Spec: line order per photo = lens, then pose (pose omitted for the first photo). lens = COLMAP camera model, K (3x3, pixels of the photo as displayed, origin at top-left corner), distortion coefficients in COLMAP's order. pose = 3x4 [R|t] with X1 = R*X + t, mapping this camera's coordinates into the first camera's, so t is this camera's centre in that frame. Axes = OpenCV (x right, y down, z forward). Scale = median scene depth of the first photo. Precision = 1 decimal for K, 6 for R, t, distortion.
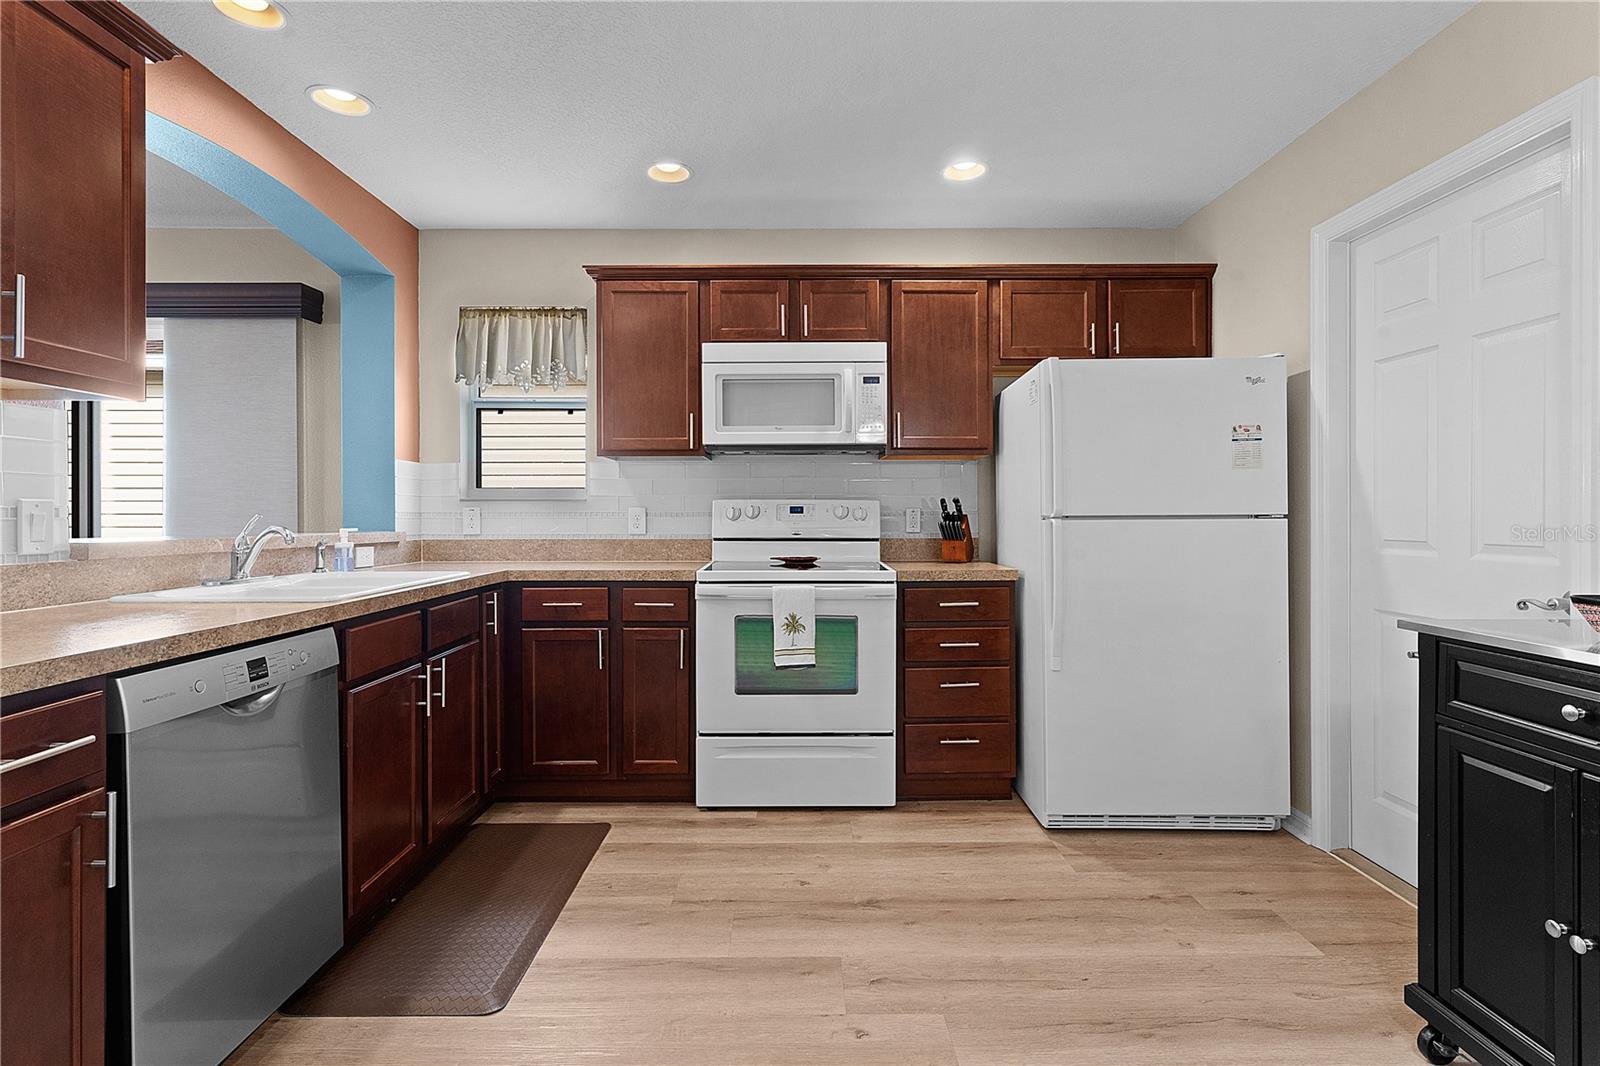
lens RADIAL K [[773.4, 0, 805.0], [0, 773.4, 510.3], [0, 0, 1]] dist [0.003994, 0.000923]
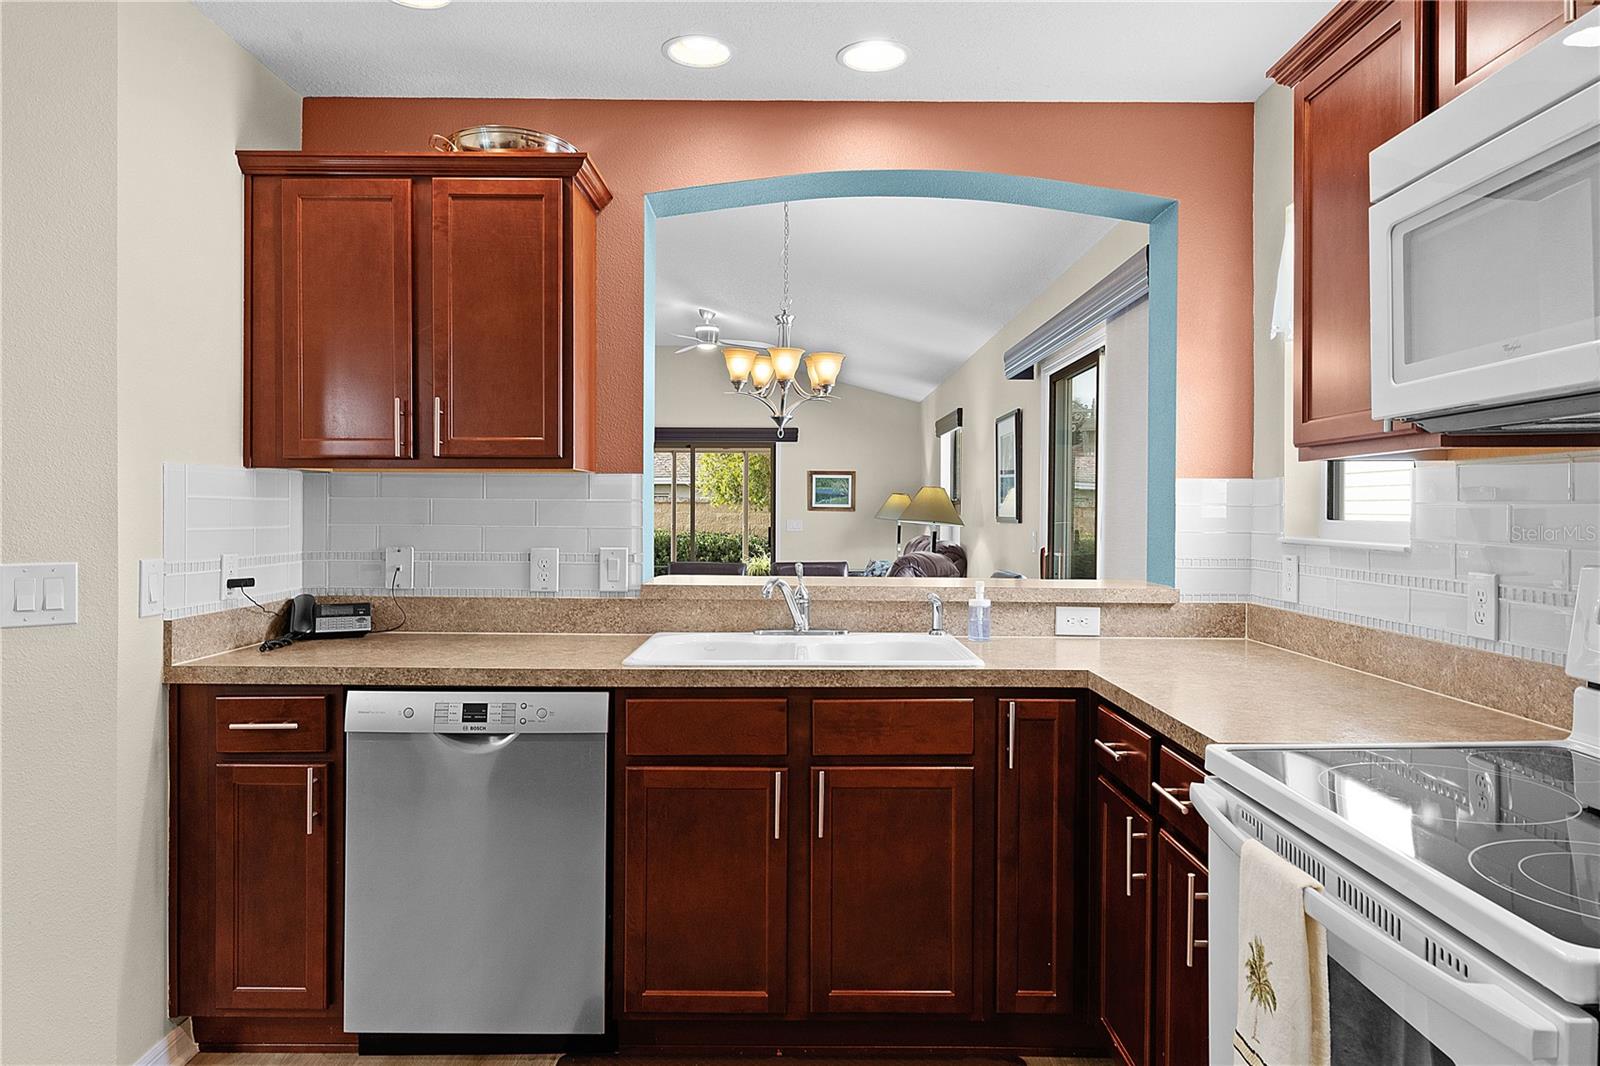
lens RADIAL K [[1026.9, 0, 801.4], [0, 1026.9, 511.5], [0, 0, 1]] dist [0.001136, -0.000133]
pose [[-0.015969, 0.003035, -0.999868, 0.409492], [0.001227, 0.999995, 0.003015, -0.047190], [0.999872, -0.001179, -0.015972, 0.805504]]
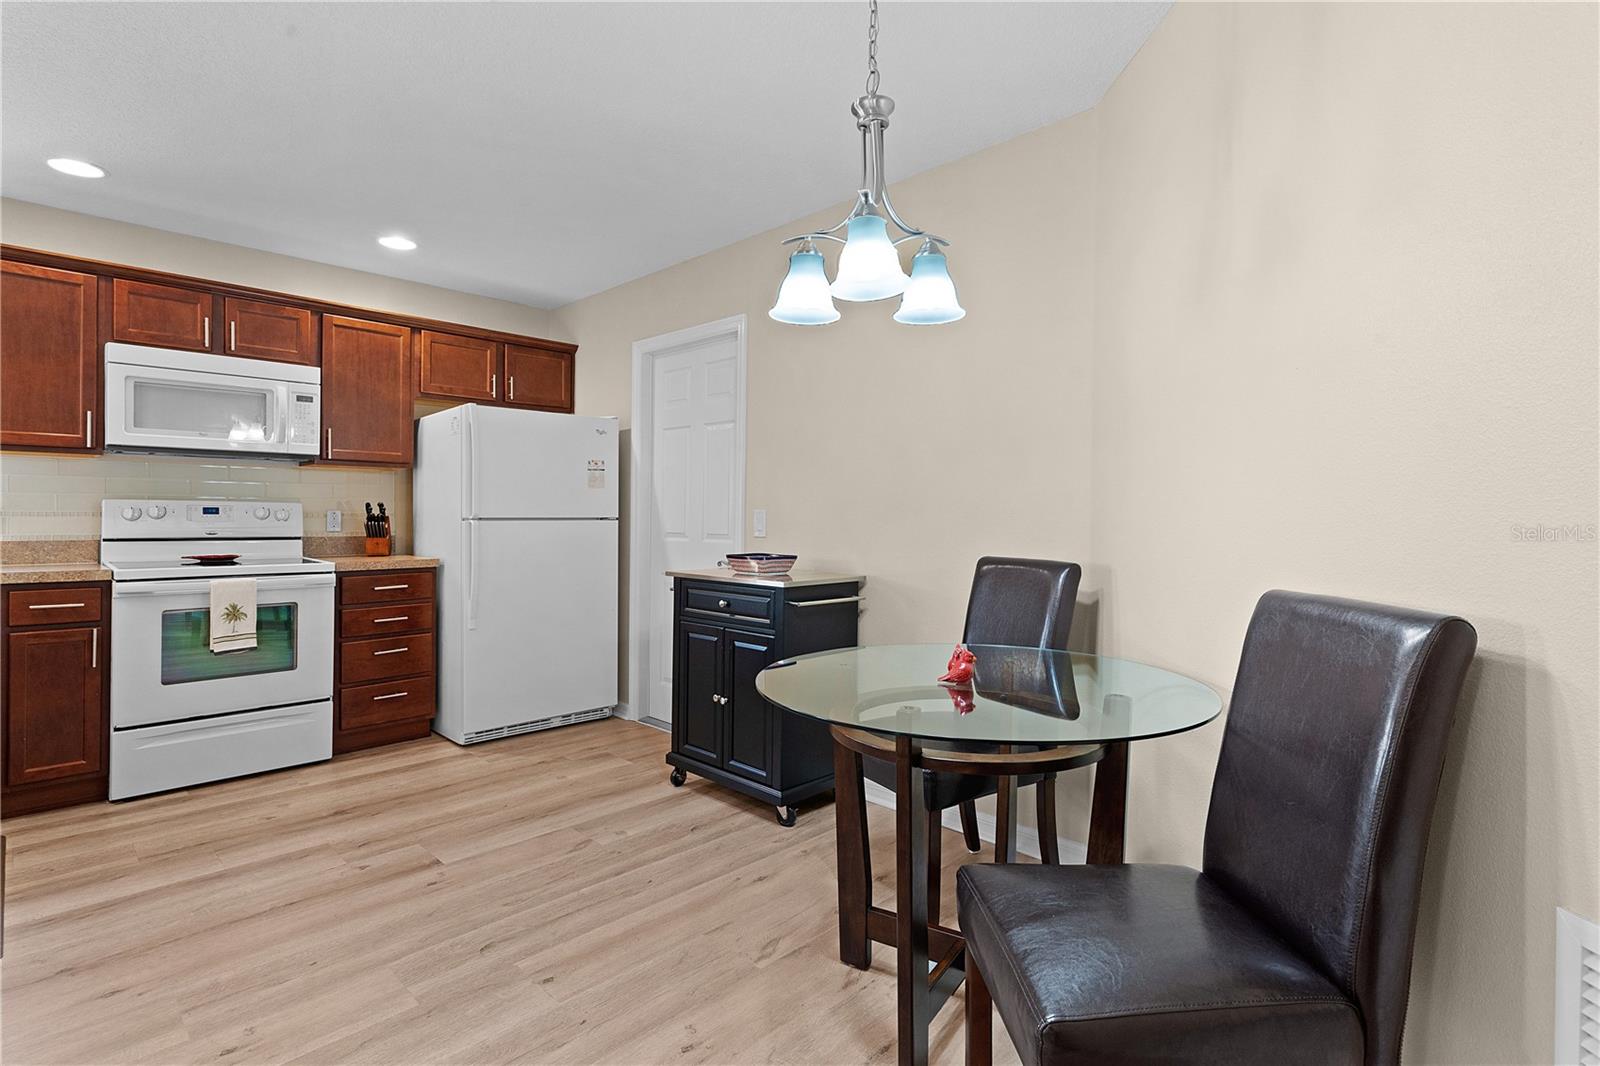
lens RADIAL K [[773.4, 0, 794.4], [0, 773.4, 511.6], [0, 0, 1]] dist [0.003994, 0.000923]
pose [[0.710170, 0.009899, 0.703961, -0.227900], [-0.010687, 0.999938, -0.003280, -0.005328], [-0.703949, -0.005194, 0.710231, -0.365693]]
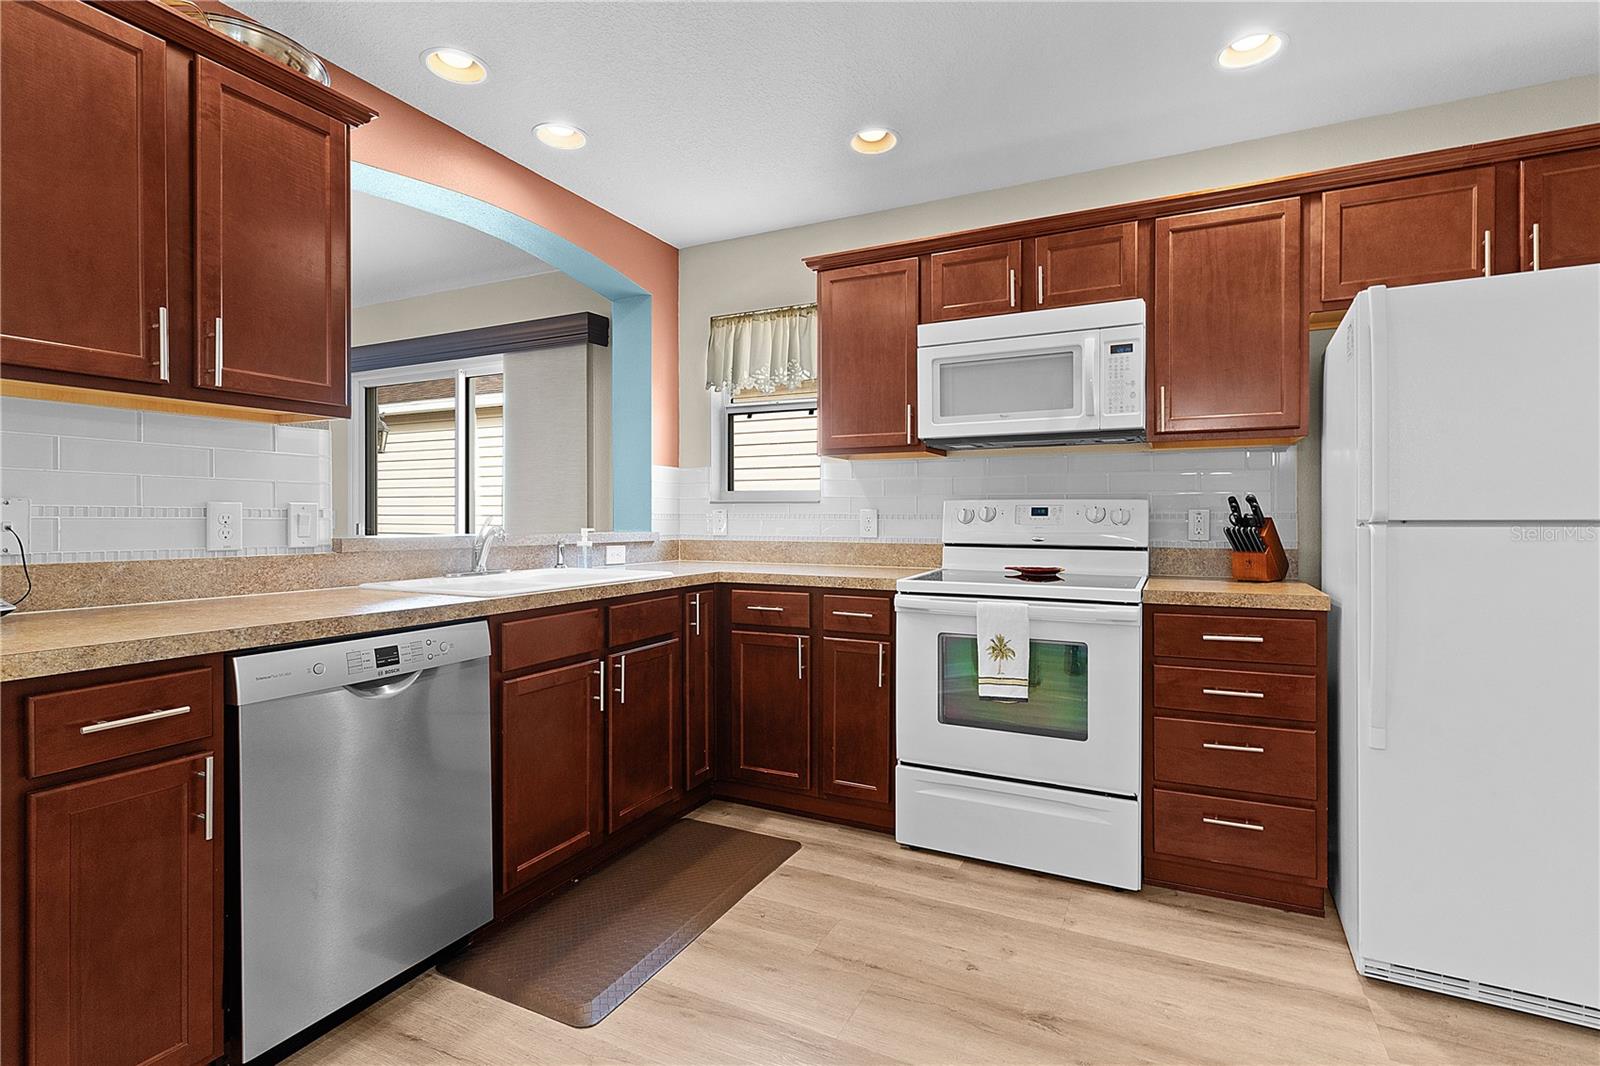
lens RADIAL K [[773.4, 0, 803.9], [0, 773.4, 516.9], [0, 0, 1]] dist [0.003994, 0.000923]
pose [[0.892271, 0.002850, -0.451492, 0.170250], [-0.000313, 0.999984, 0.005692, 0.000523], [0.451501, -0.004938, 0.892257, 0.155856]]
